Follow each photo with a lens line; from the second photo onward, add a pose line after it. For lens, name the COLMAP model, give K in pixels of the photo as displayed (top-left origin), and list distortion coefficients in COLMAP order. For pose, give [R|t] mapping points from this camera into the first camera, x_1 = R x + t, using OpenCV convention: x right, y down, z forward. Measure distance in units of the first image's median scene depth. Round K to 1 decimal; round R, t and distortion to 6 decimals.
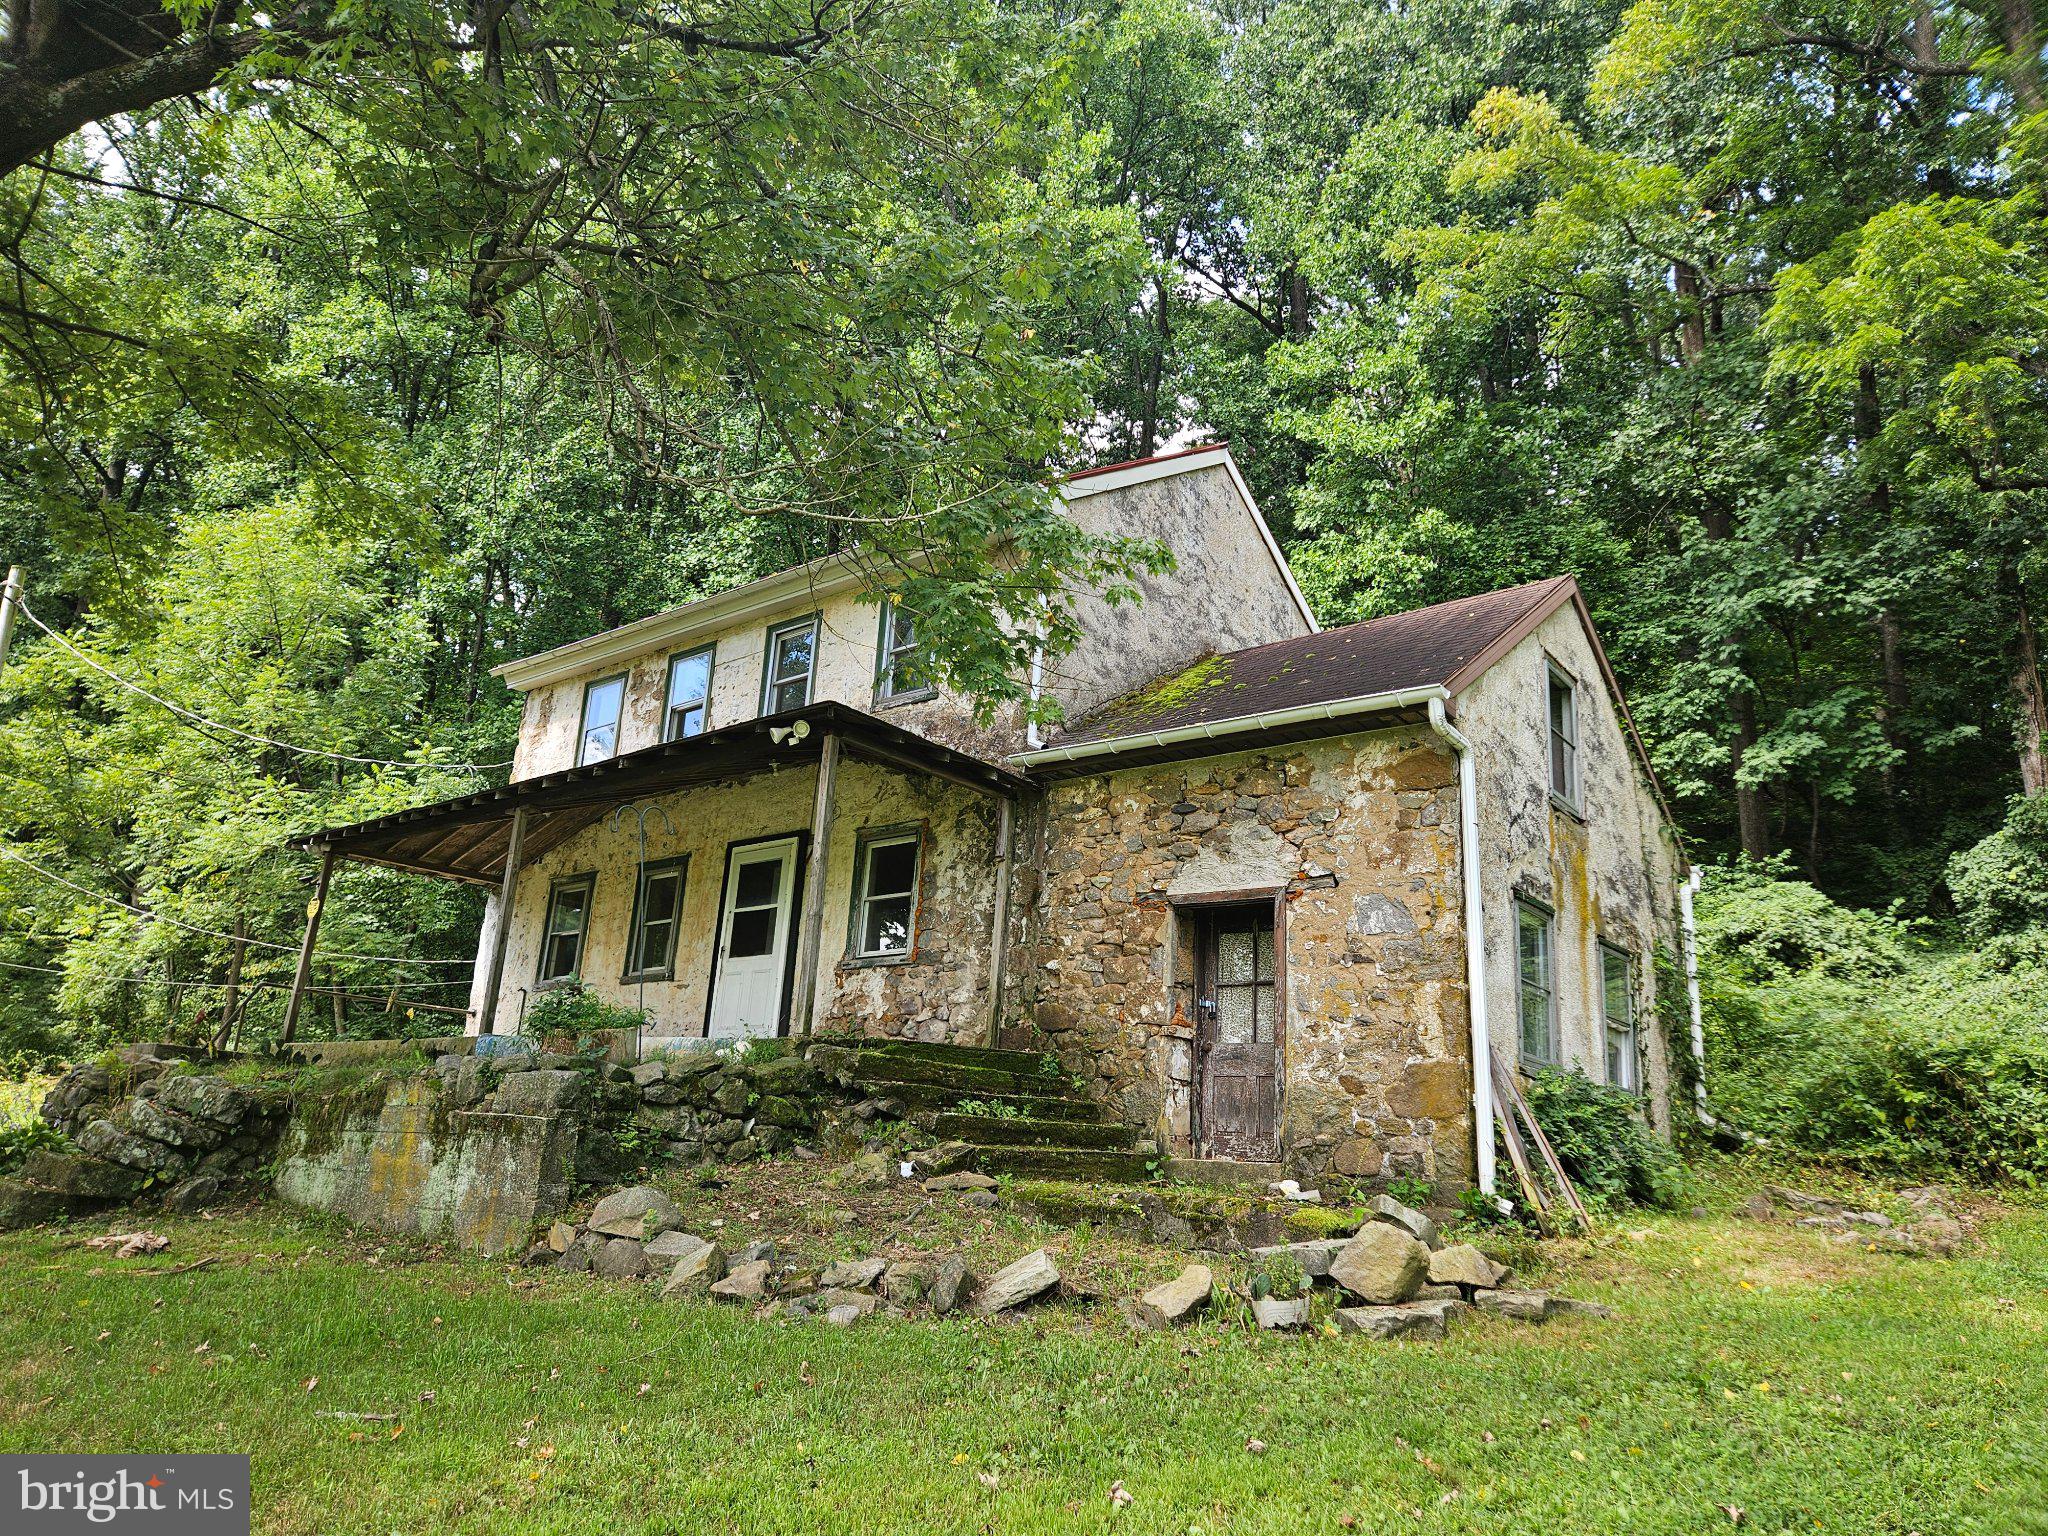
lens RADIAL K [[1356.1, 0, 1024.0], [0, 1356.1, 768.0], [0, 0, 1]] dist [0.067859, -0.000017]
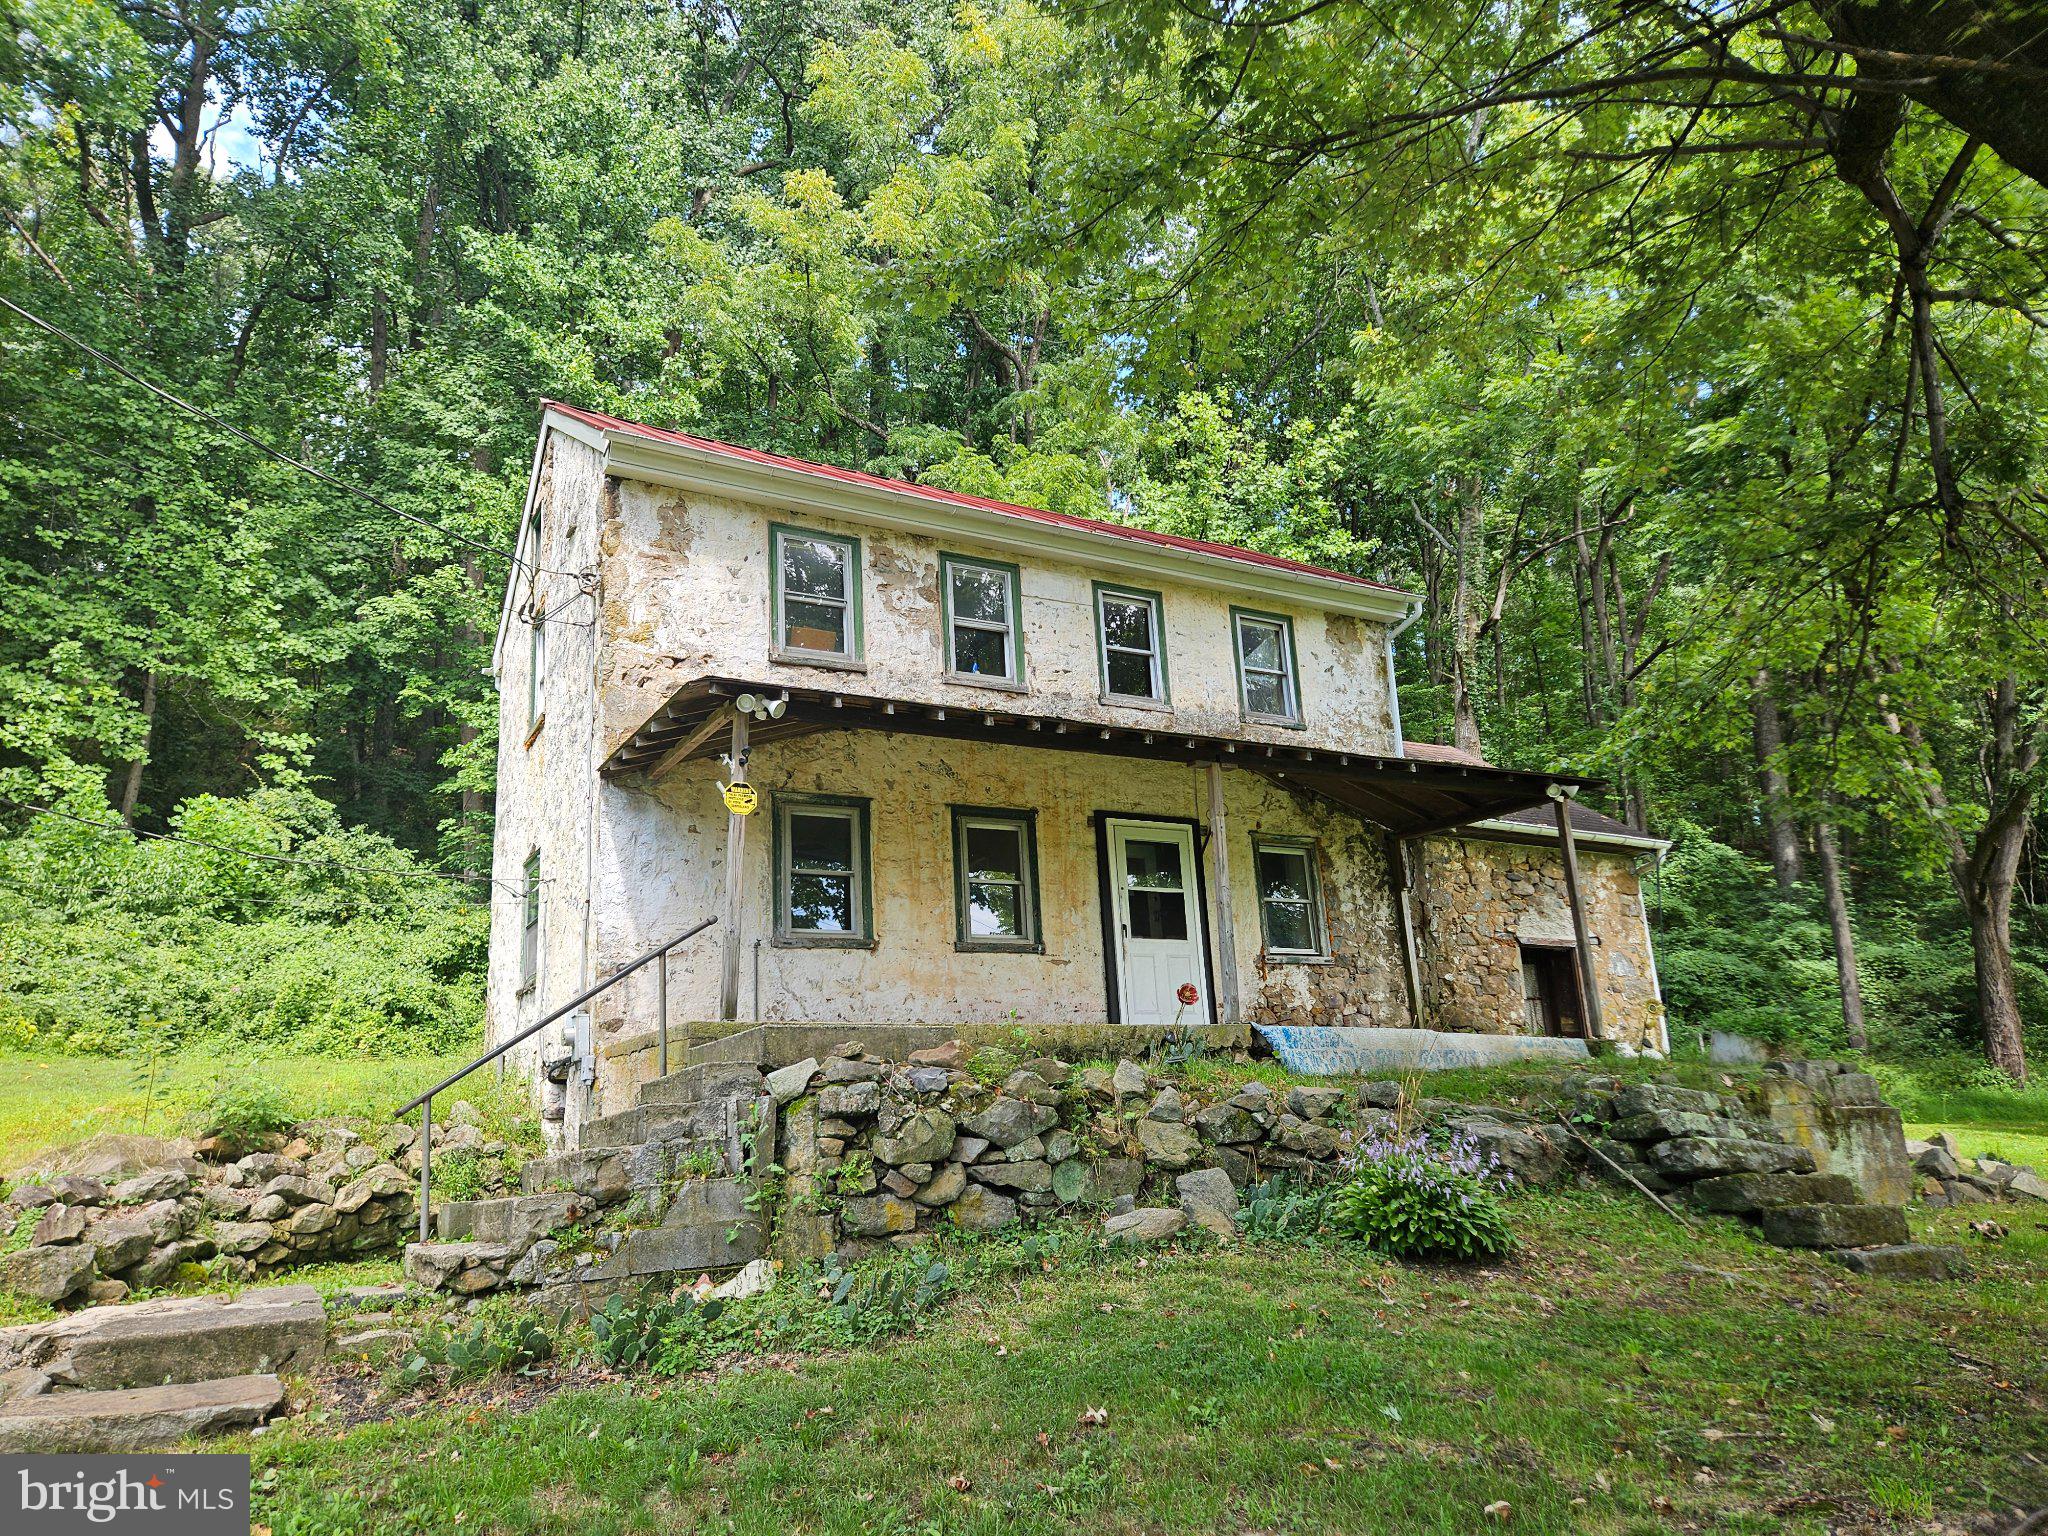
lens RADIAL K [[1356.1, 0, 1024.0], [0, 1356.1, 768.0], [0, 0, 1]] dist [0.067859, -0.000017]
pose [[0.368686, 0.171171, 0.913658, -1.201980], [-0.208609, 0.973065, -0.098121, 0.141726], [-0.905844, -0.154421, 0.394463, 0.762823]]
